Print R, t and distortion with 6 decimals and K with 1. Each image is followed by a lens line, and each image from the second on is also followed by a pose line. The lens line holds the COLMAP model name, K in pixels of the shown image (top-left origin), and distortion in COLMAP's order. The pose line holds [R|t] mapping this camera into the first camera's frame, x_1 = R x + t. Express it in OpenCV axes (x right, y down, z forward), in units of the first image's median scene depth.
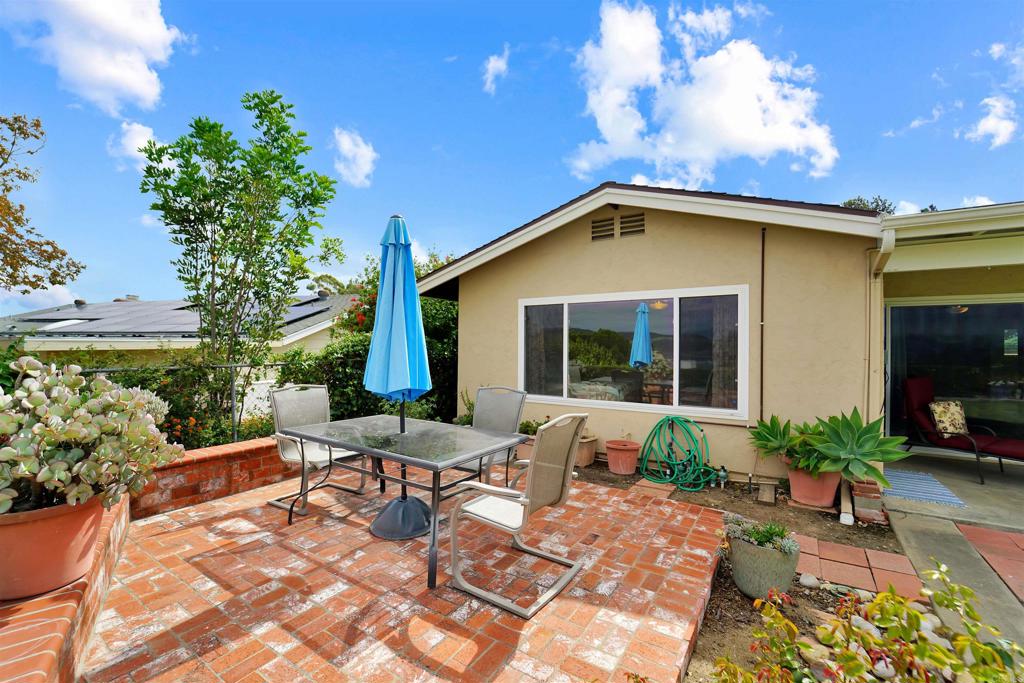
lens RADIAL K [[418.6, 0, 512.0], [0, 418.6, 341.5], [0, 0, 1]] dist [0.001427, -0.000047]
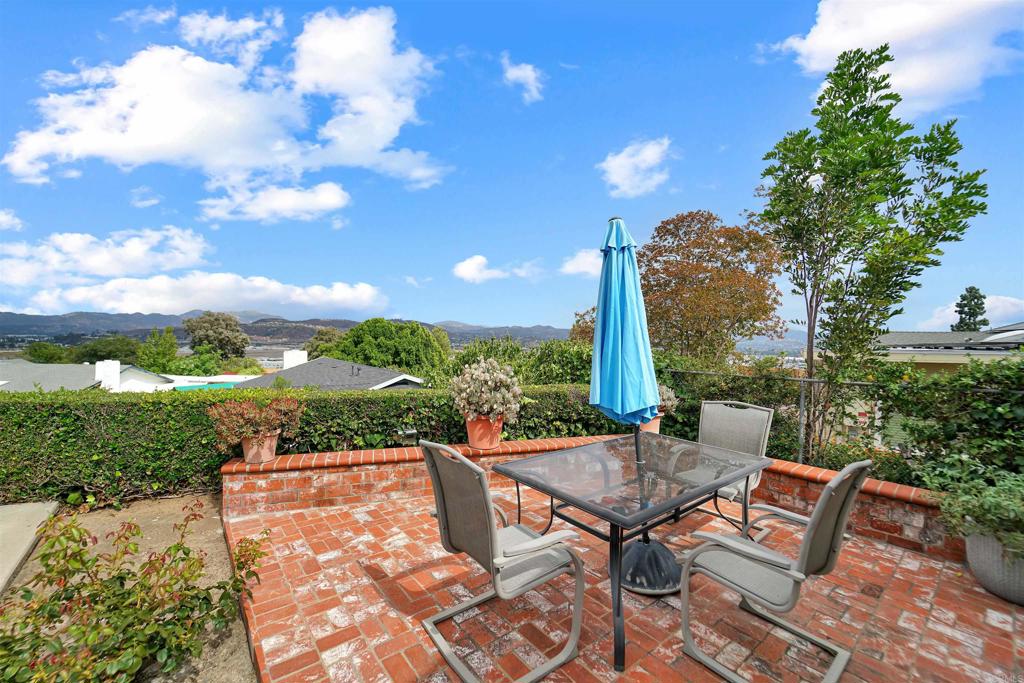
lens RADIAL K [[420.1, 0, 510.2], [0, 420.1, 347.7], [0, 0, 1]] dist [0.001944, 0.000087]
pose [[-0.318787, -0.003586, -0.947820, 0.886971], [-0.003842, 0.999990, -0.002491, -0.012323], [0.947819, 0.002847, -0.318797, 1.430771]]
